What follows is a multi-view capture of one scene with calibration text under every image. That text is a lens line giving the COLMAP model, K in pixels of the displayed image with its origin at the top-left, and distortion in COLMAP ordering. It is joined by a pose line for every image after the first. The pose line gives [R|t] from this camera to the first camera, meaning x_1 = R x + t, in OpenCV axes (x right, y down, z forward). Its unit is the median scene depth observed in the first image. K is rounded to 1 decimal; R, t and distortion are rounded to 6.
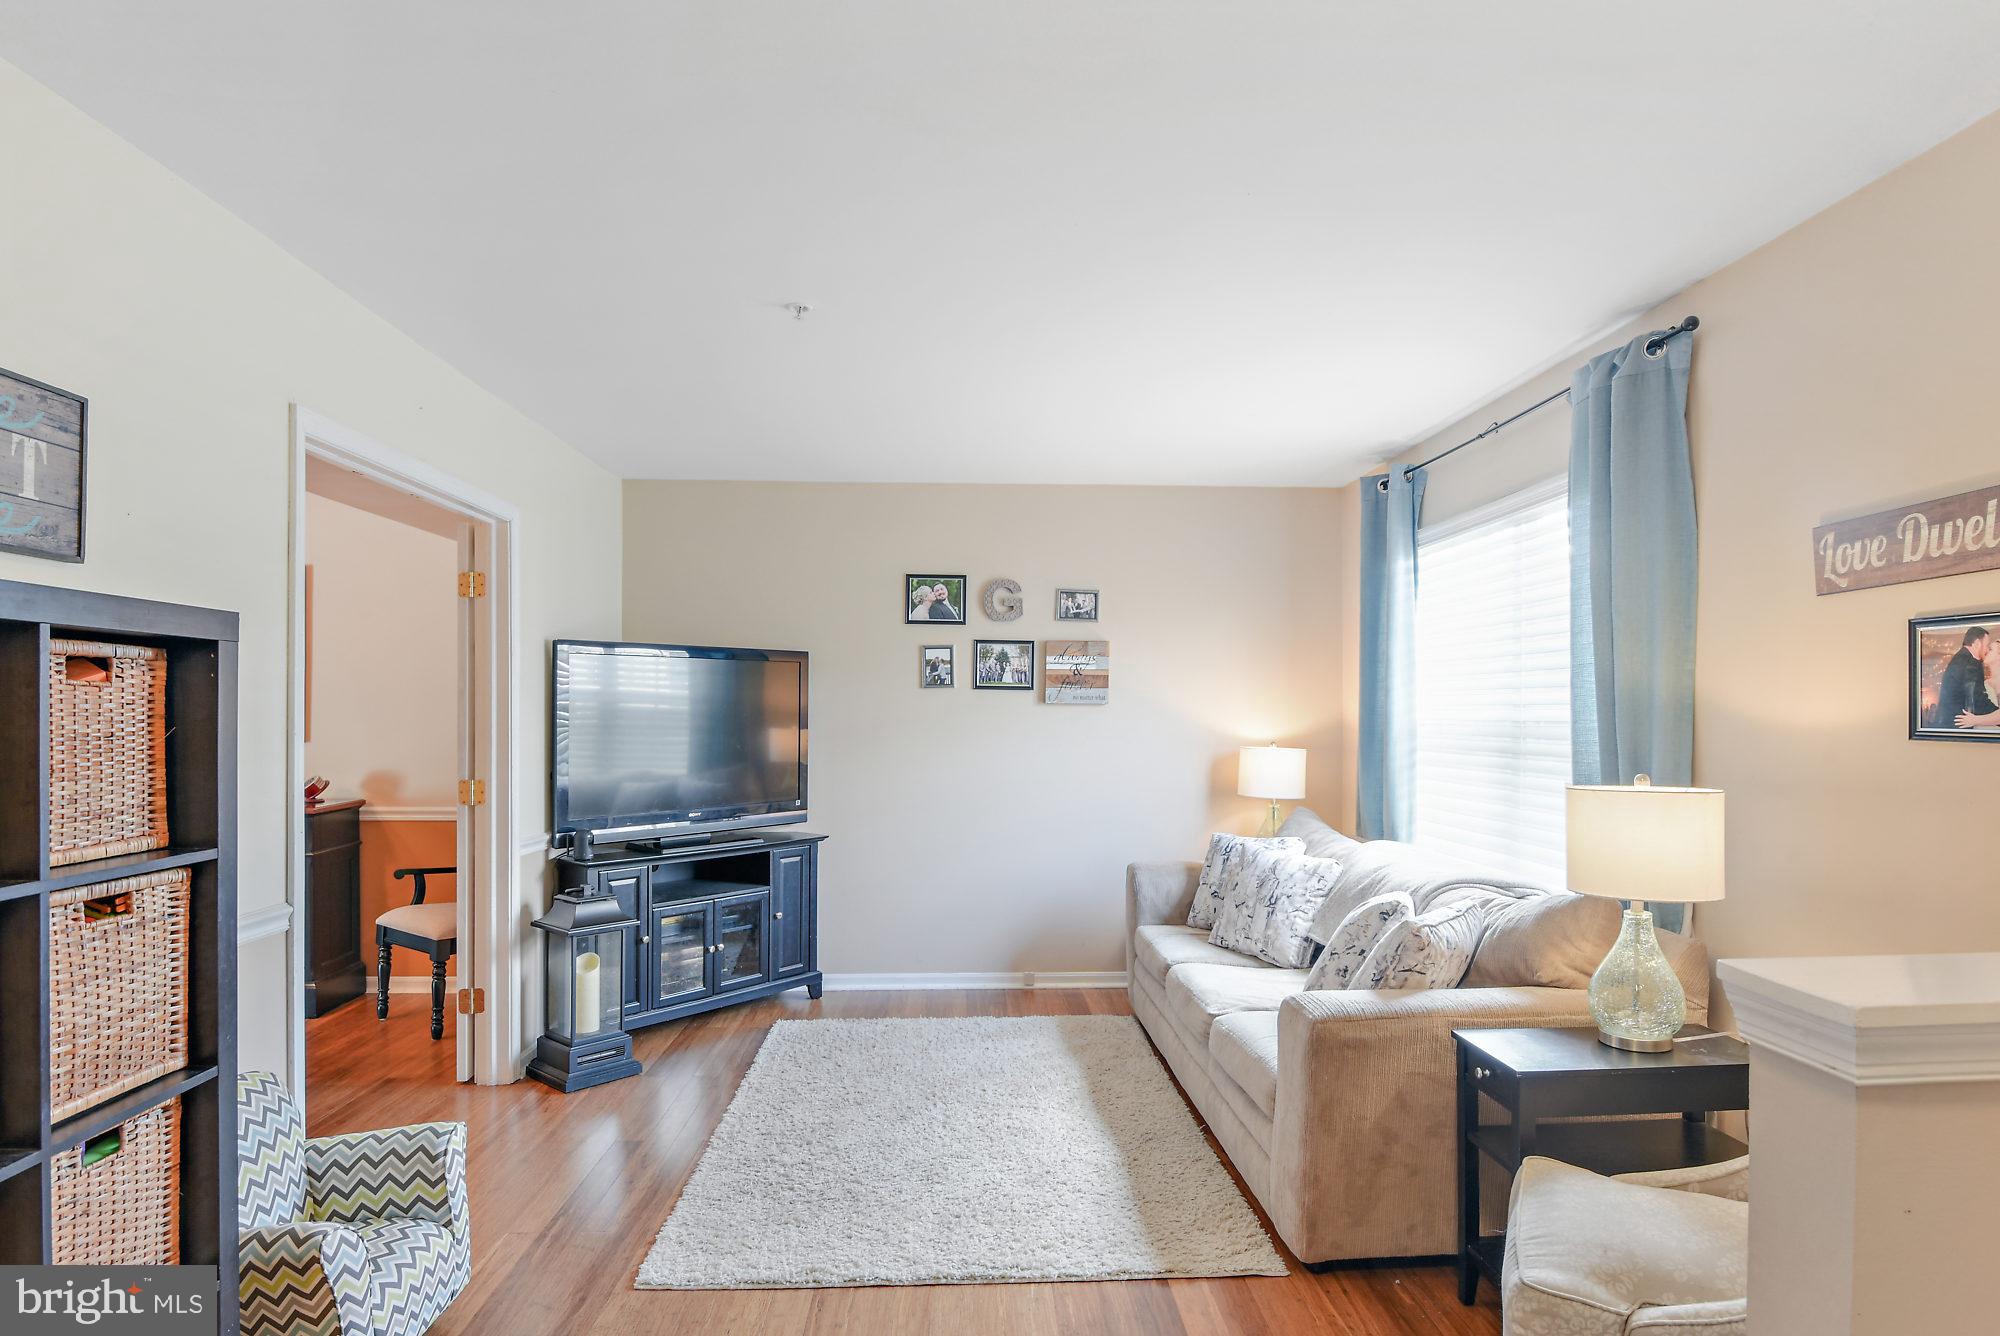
lens RADIAL K [[1101.4, 0, 964.1], [0, 1101.4, 712.6], [0, 0, 1]] dist [0.008523, -0.021832]
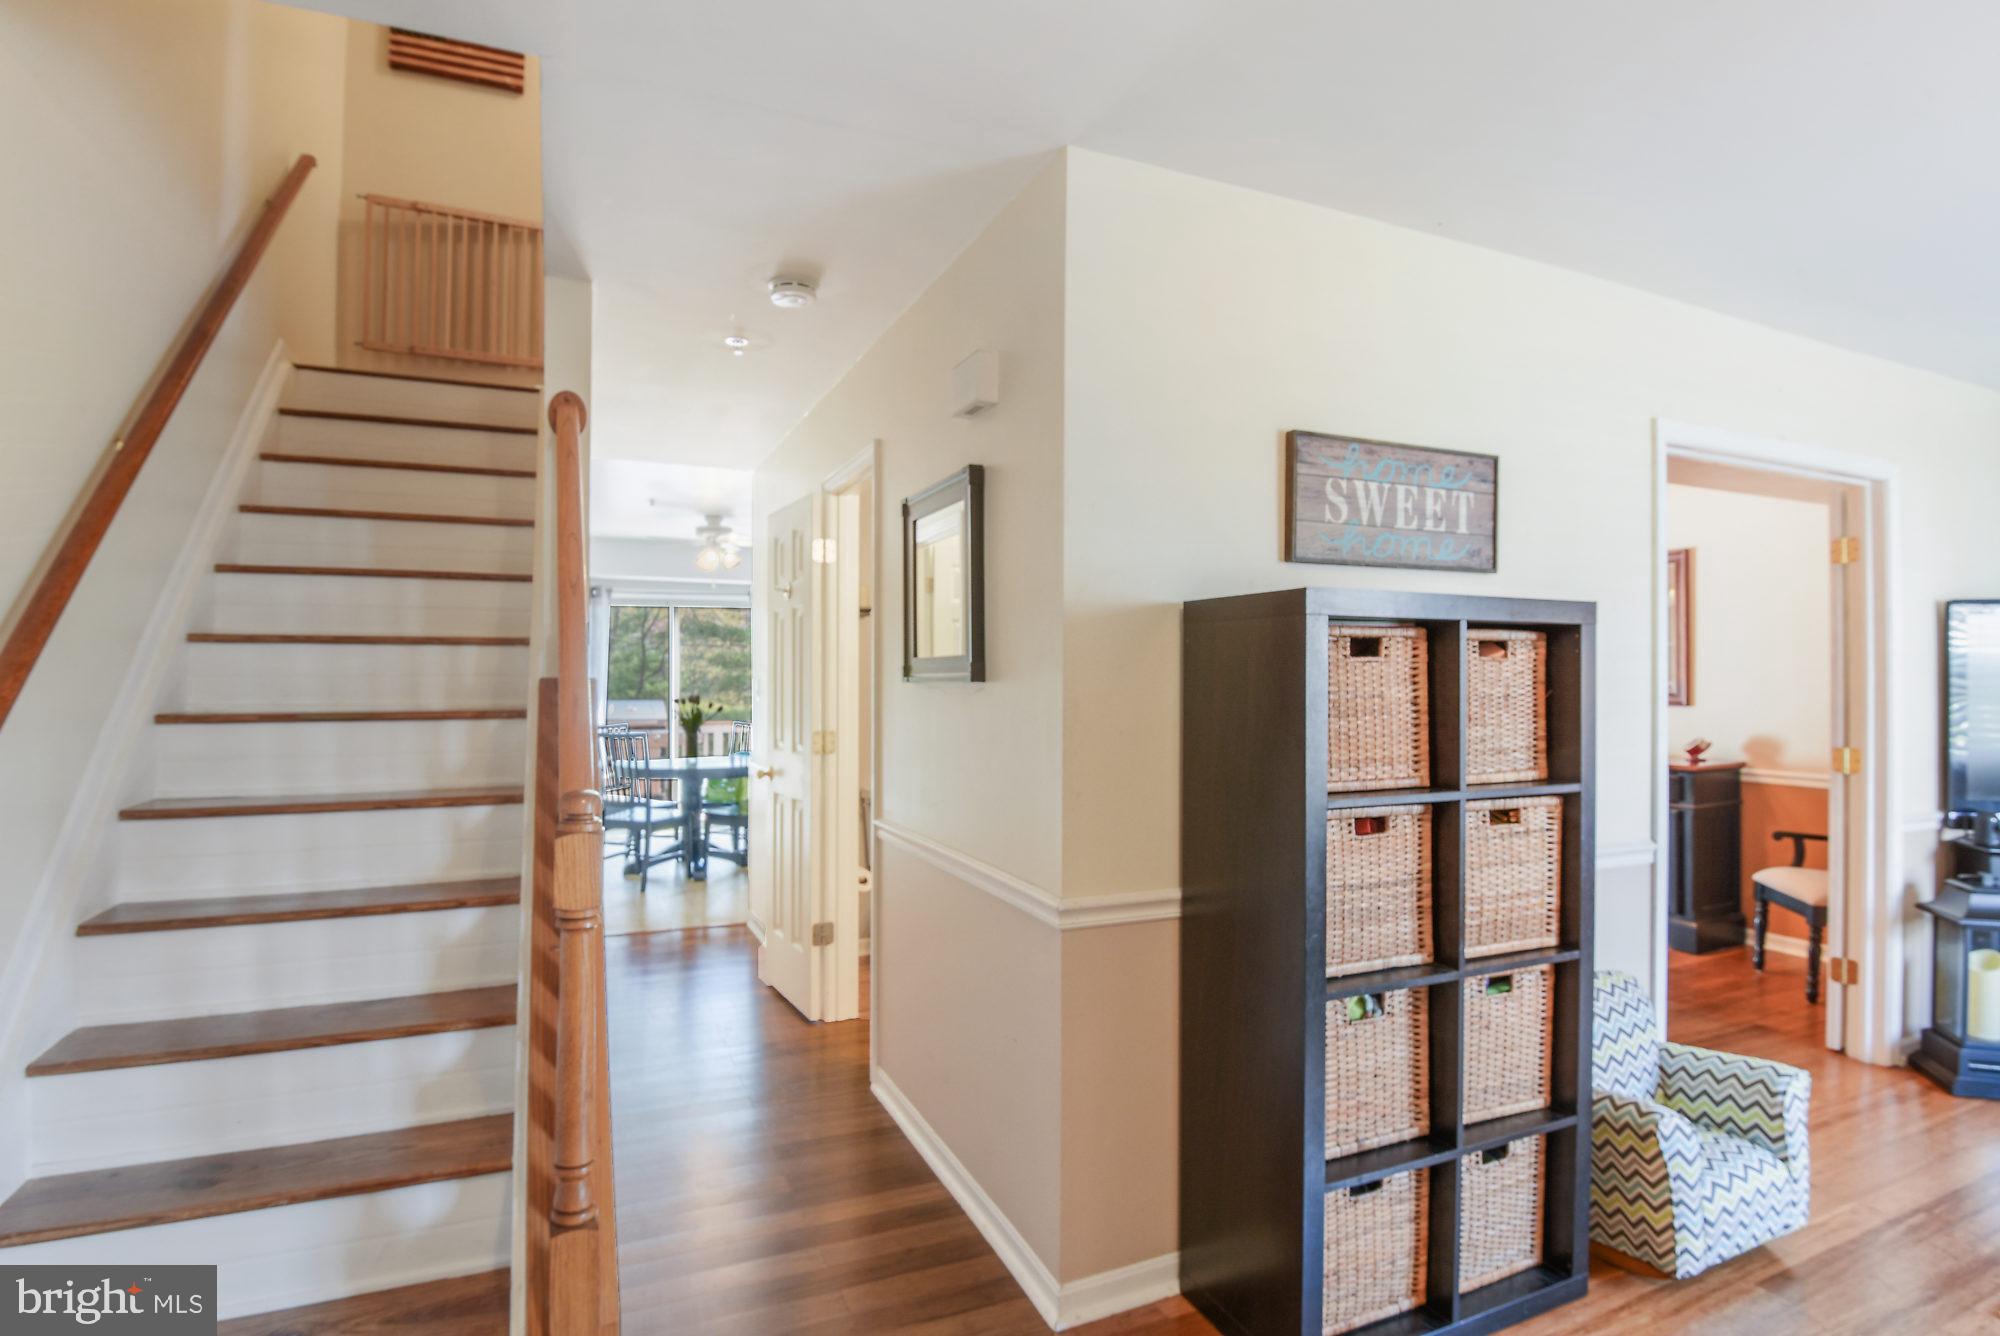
lens RADIAL K [[997.4, 0, 1000.0], [0, 997.4, 668.0], [0, 0, 1]] dist [-0.043501, -0.019080]
pose [[0.386742, -0.012473, -0.922104, 0.090975], [-0.000055, 0.999908, -0.013549, 0.001478], [0.922188, 0.005291, 0.386706, -0.059844]]
